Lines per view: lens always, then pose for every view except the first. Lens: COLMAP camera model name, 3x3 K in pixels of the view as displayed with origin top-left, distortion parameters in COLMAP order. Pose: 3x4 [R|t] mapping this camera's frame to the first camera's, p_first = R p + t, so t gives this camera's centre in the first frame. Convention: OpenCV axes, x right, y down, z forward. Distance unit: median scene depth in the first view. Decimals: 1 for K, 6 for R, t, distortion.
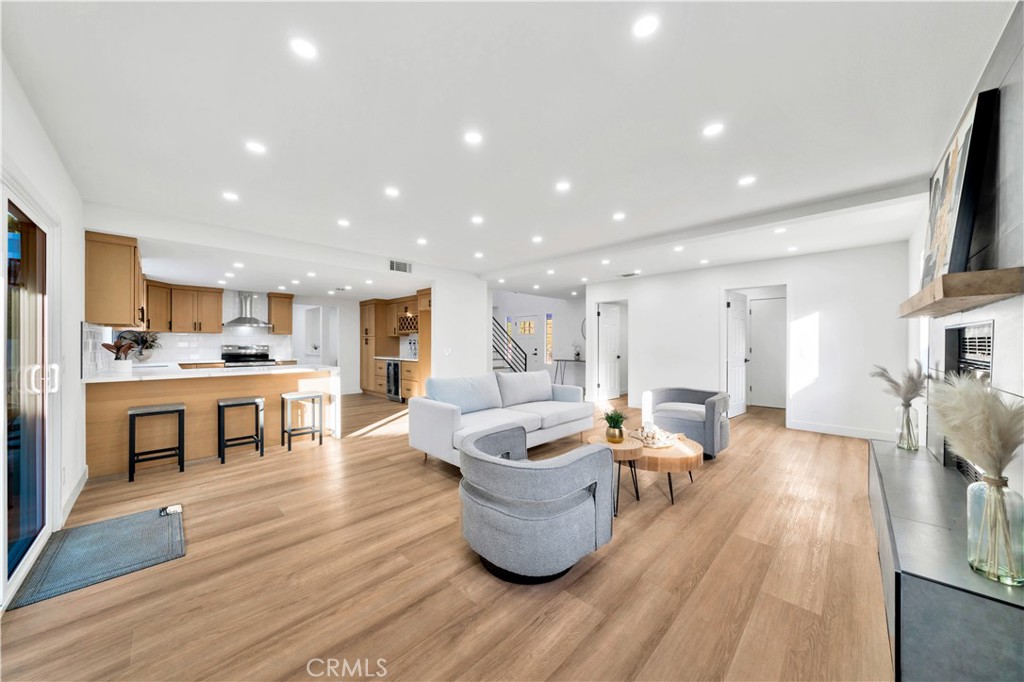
lens RADIAL K [[350.5, 0, 507.5], [0, 350.5, 342.1], [0, 0, 1]] dist [0.000136, 0.000007]
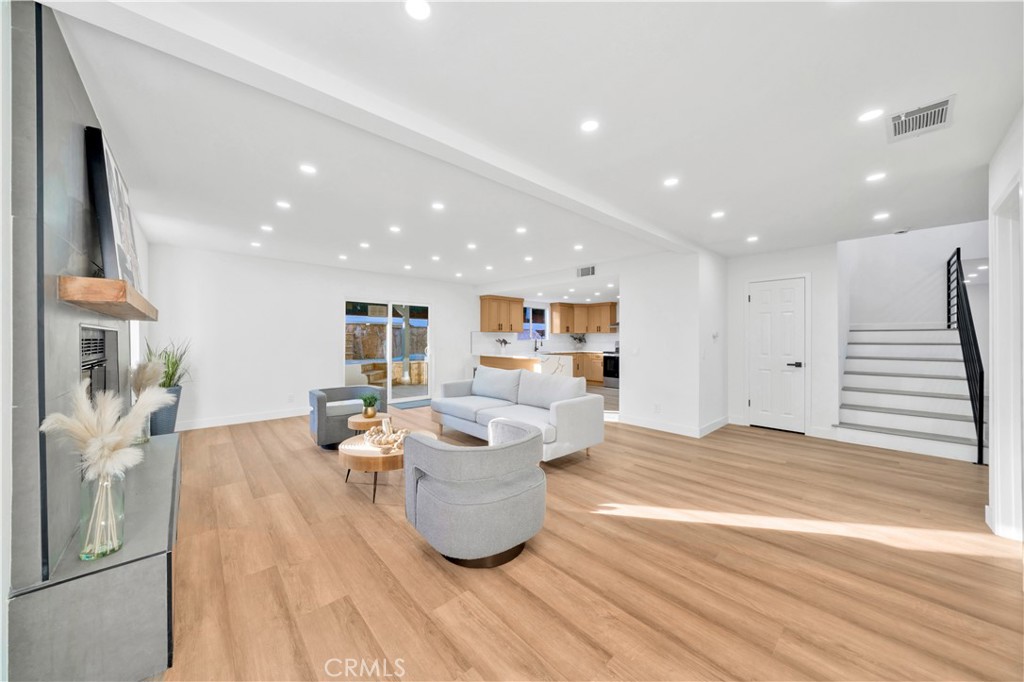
lens RADIAL K [[350.5, 0, 507.5], [0, 350.5, 342.1], [0, 0, 1]] dist [0.000136, 0.000007]
pose [[-0.052070, 0.014171, -0.998543, 1.074347], [-0.003437, 0.999891, 0.014369, -0.011999], [0.998637, 0.004180, -0.052016, 1.071518]]
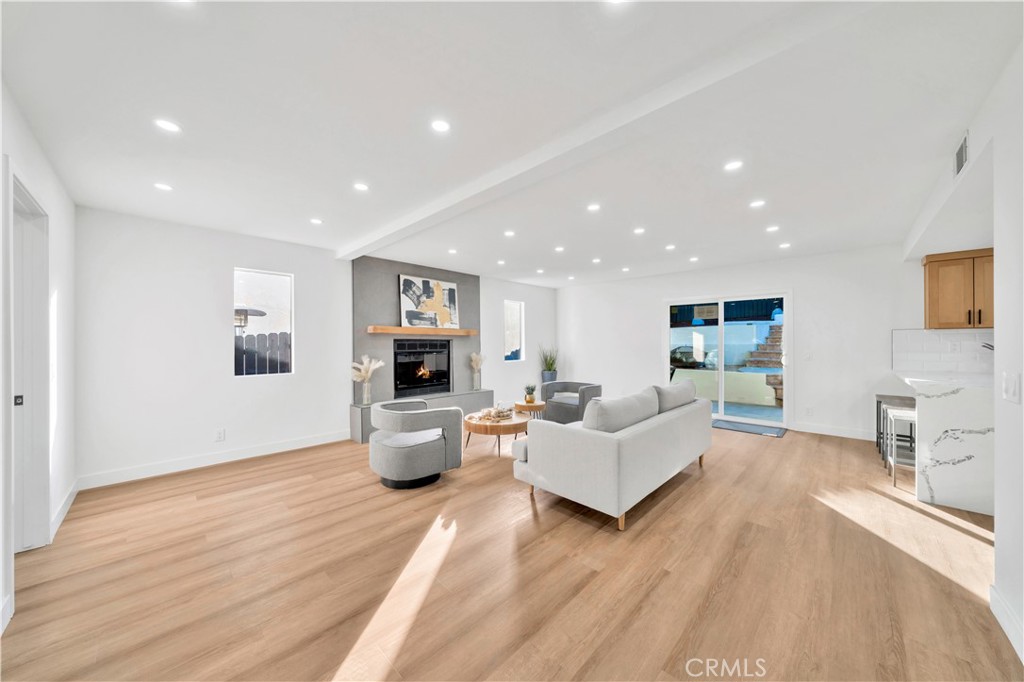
lens RADIAL K [[350.5, 0, 507.5], [0, 350.5, 342.1], [0, 0, 1]] dist [0.000136, 0.000007]
pose [[-0.999937, 0.003660, -0.010579, 0.377783], [0.003640, 0.999992, 0.001863, -0.010699], [0.010586, 0.001824, -0.999942, 1.765006]]
